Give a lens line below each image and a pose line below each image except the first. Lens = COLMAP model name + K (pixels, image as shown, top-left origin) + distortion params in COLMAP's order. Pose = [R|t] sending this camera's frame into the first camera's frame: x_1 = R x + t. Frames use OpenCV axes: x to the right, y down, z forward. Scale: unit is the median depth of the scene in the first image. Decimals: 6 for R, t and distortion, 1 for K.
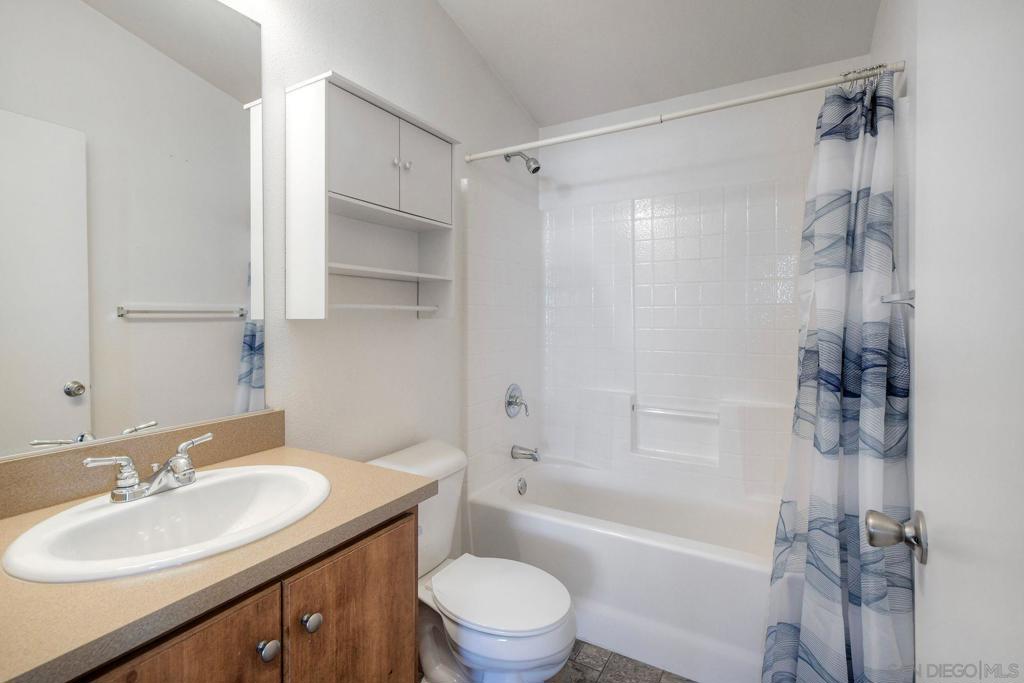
lens RADIAL K [[456.9, 0, 505.3], [0, 456.9, 334.1], [0, 0, 1]] dist [0.001059, -0.000232]
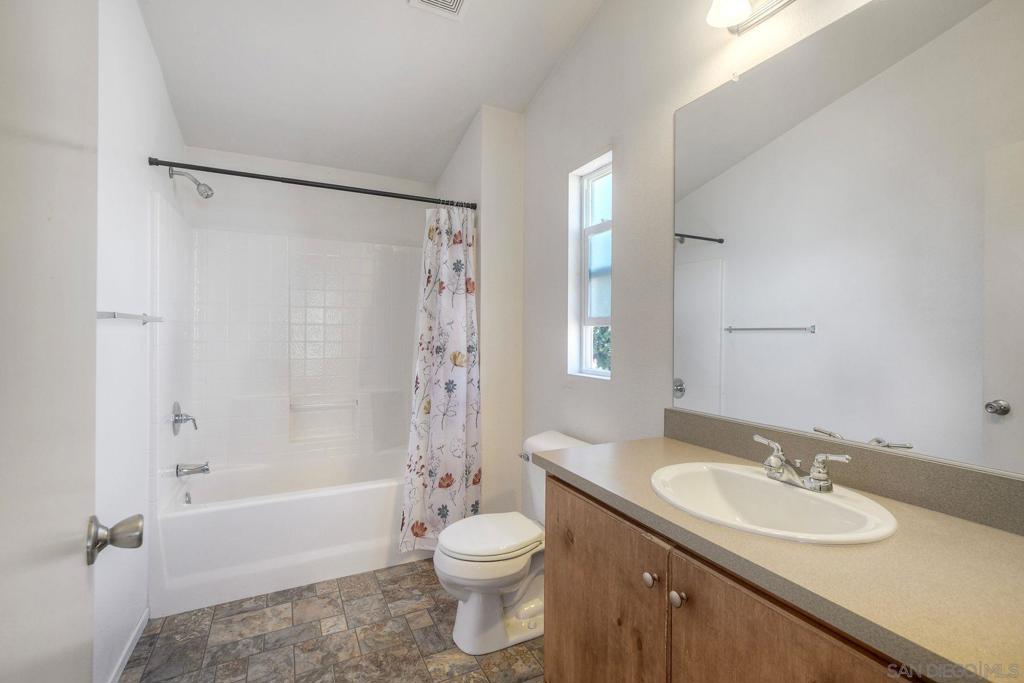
lens RADIAL K [[457.5, 0, 517.4], [0, 457.5, 337.7], [0, 0, 1]] dist [0.001089, 0.000728]
pose [[-0.563939, -0.004267, -0.825805, 0.661564], [-0.030320, 0.999419, 0.015541, -0.036812], [0.825260, 0.033802, -0.563741, 1.098247]]
